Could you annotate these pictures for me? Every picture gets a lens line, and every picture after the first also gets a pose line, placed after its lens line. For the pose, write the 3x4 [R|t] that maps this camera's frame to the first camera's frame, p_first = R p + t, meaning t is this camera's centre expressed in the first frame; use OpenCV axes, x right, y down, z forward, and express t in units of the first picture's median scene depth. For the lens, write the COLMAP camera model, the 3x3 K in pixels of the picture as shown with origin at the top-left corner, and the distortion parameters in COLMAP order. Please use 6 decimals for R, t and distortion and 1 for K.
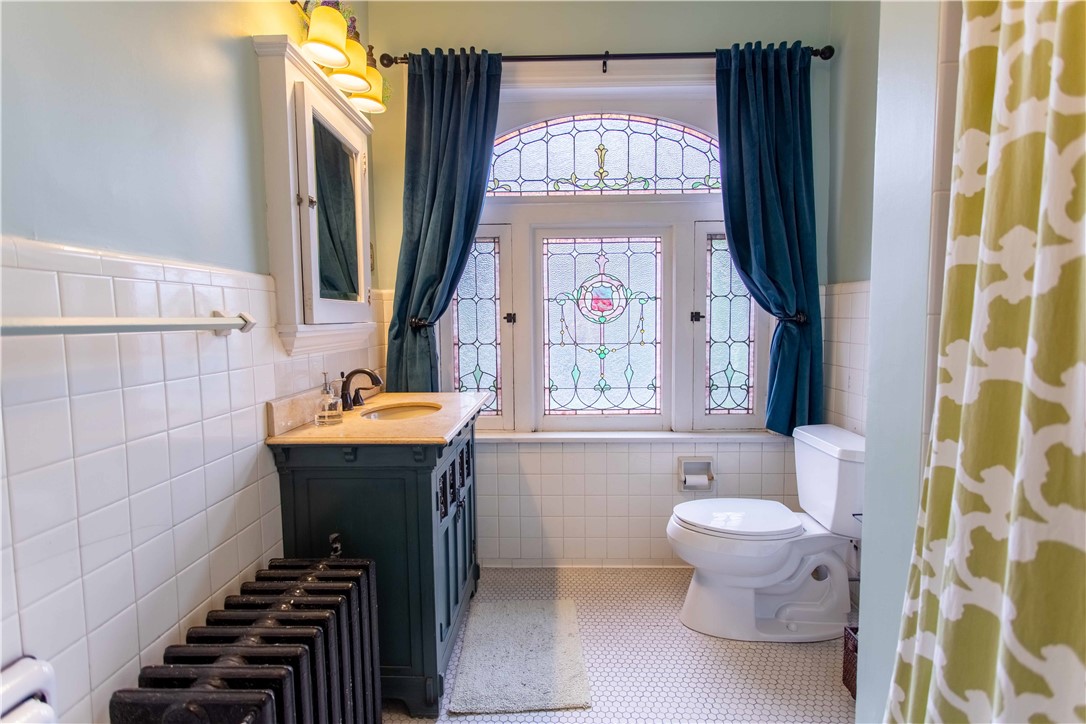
lens RADIAL K [[512.4, 0, 545.2], [0, 512.4, 363.2], [0, 0, 1]] dist [-0.000091, 0.001472]
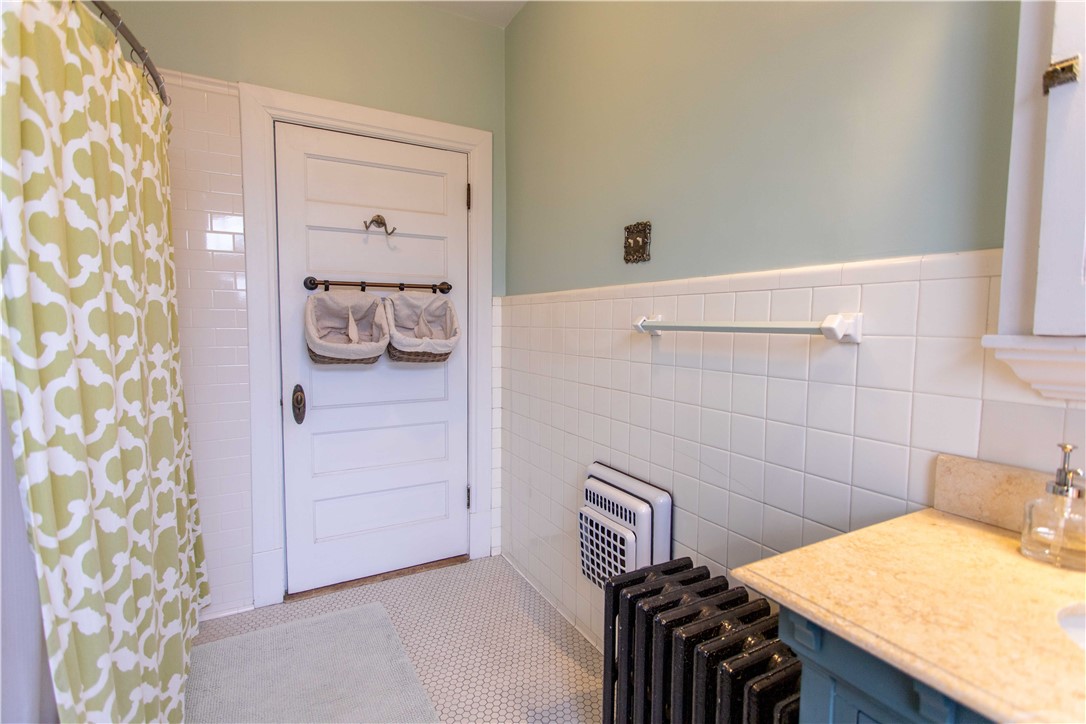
lens RADIAL K [[512.4, 0, 540.5], [0, 512.4, 359.3], [0, 0, 1]] dist [-0.000091, 0.001472]
pose [[-0.862702, 0.042228, -0.503947, 0.117517], [-0.040952, 0.987401, 0.152845, -0.067282], [0.504052, 0.152497, -0.850104, 0.725014]]
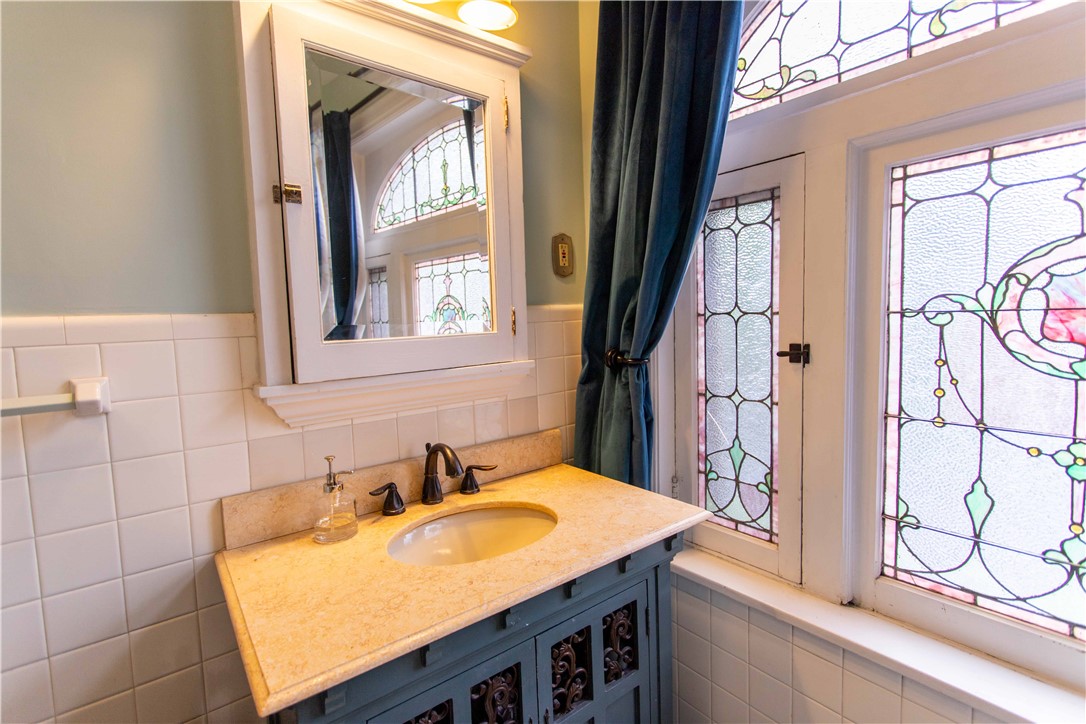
lens RADIAL K [[512.4, 0, 539.9], [0, 512.4, 358.5], [0, 0, 1]] dist [-0.000091, 0.001472]
pose [[0.636332, 0.054247, -0.769505, 0.143301], [-0.042504, 0.998475, 0.035240, -0.089019], [0.770243, 0.010283, 0.637667, 0.507011]]
